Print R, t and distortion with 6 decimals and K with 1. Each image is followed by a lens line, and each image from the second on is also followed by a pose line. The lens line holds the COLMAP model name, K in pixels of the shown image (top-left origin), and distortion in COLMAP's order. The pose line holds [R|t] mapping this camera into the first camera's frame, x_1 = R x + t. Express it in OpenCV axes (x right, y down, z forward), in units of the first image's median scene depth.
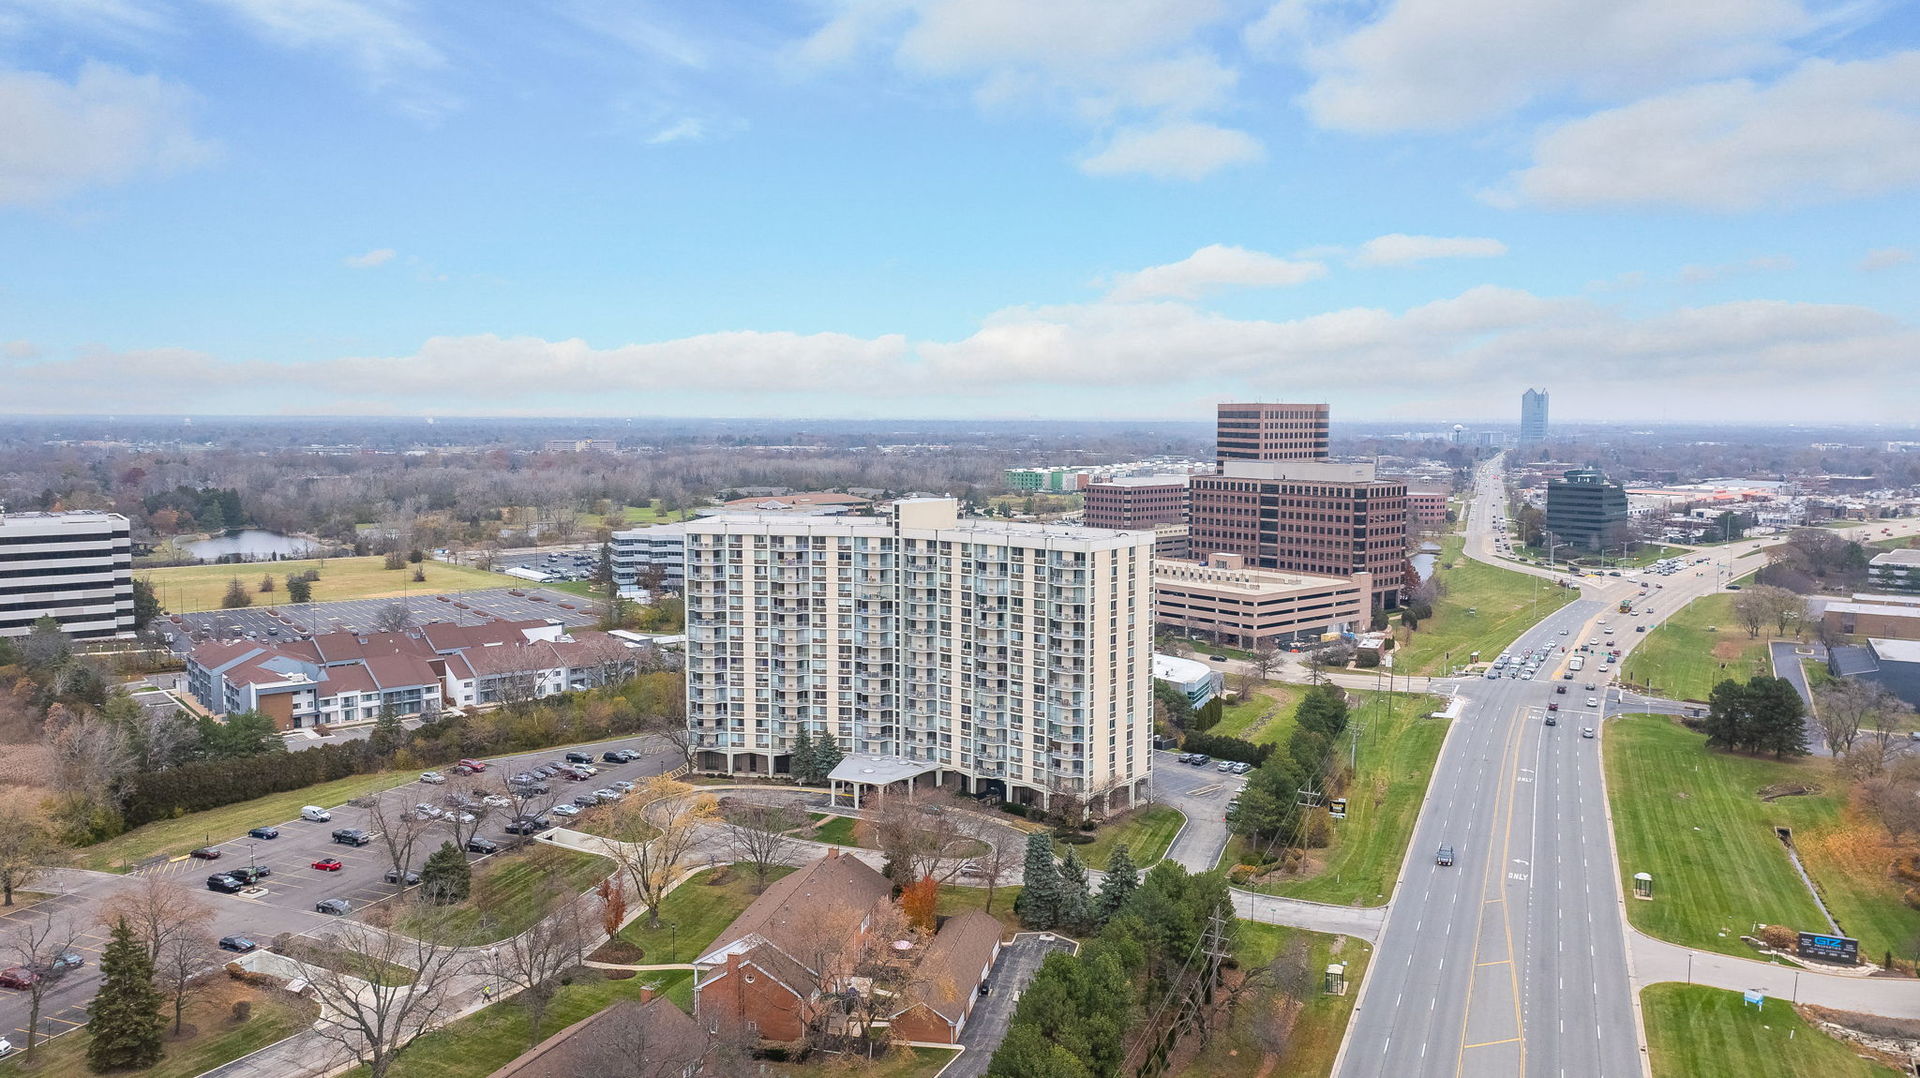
lens RADIAL K [[1408.4, 0, 965.8], [0, 1408.4, 537.5], [0, 0, 1]] dist [-0.007824, -0.007285]
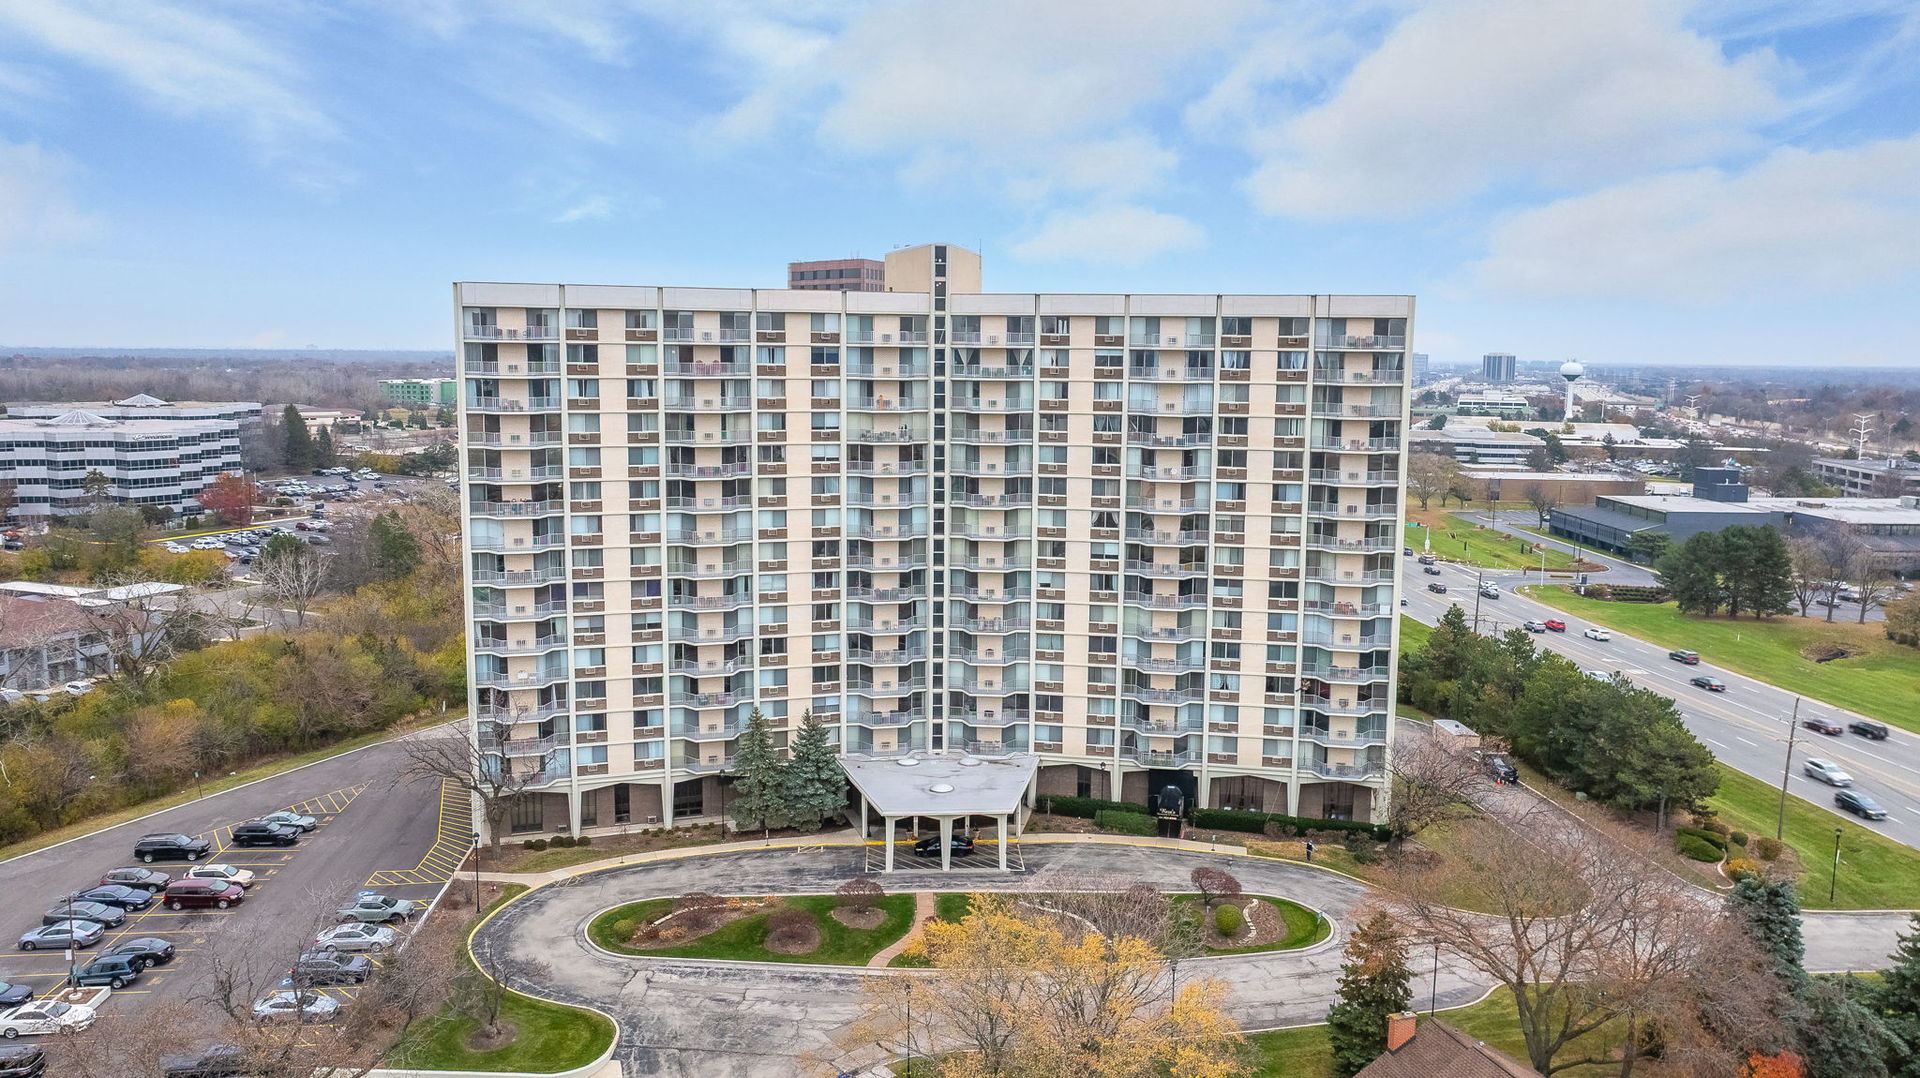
lens RADIAL K [[1408.4, 0, 968.8], [0, 1408.4, 545.8], [0, 0, 1]] dist [-0.007824, -0.007285]
pose [[0.878574, -0.059940, 0.473829, -0.273874], [0.036584, 0.997625, 0.058367, 0.052067], [-0.476202, -0.033945, 0.878680, 0.546914]]
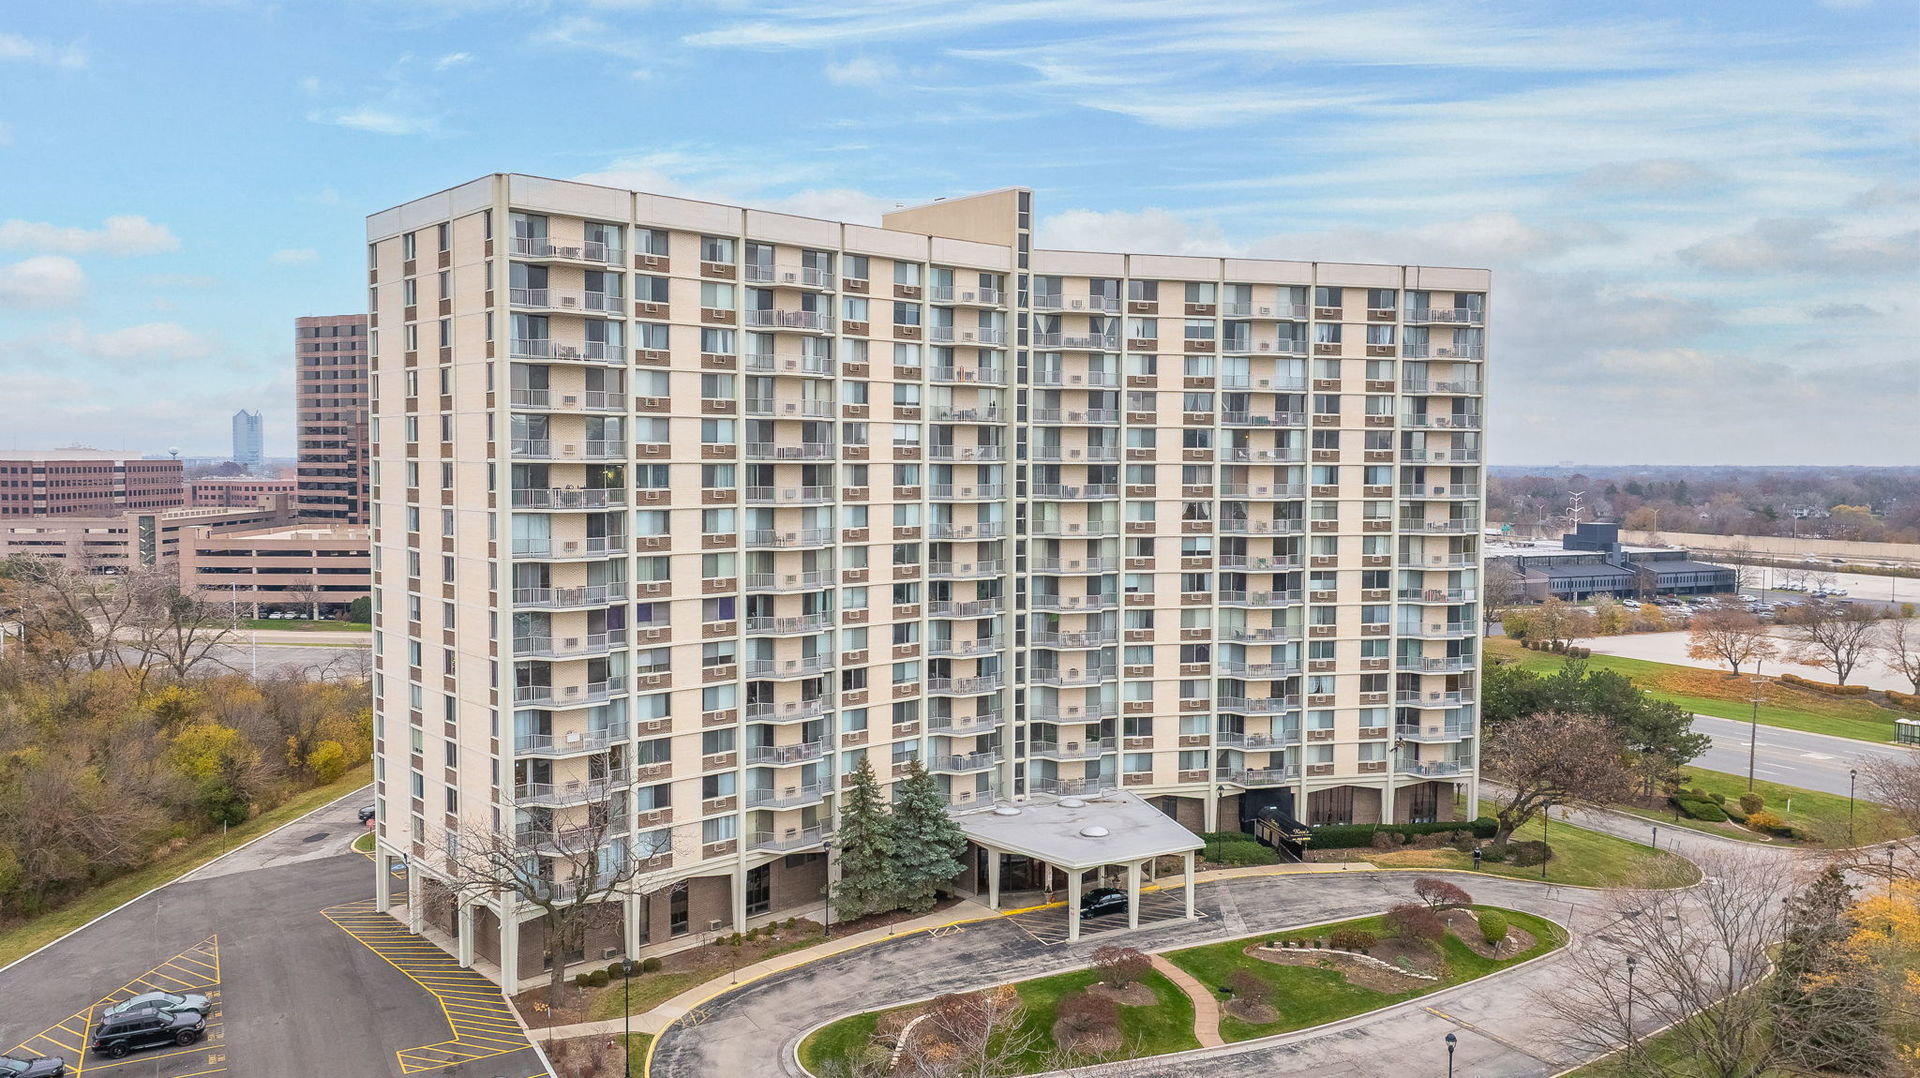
lens RADIAL K [[1408.4, 0, 976.9], [0, 1408.4, 544.6], [0, 0, 1]] dist [-0.007824, -0.007285]
pose [[0.602846, -0.048568, 0.796378, -0.386843], [0.070107, 0.997509, 0.007765, 0.075651], [-0.794772, 0.051150, 0.604749, 0.747138]]
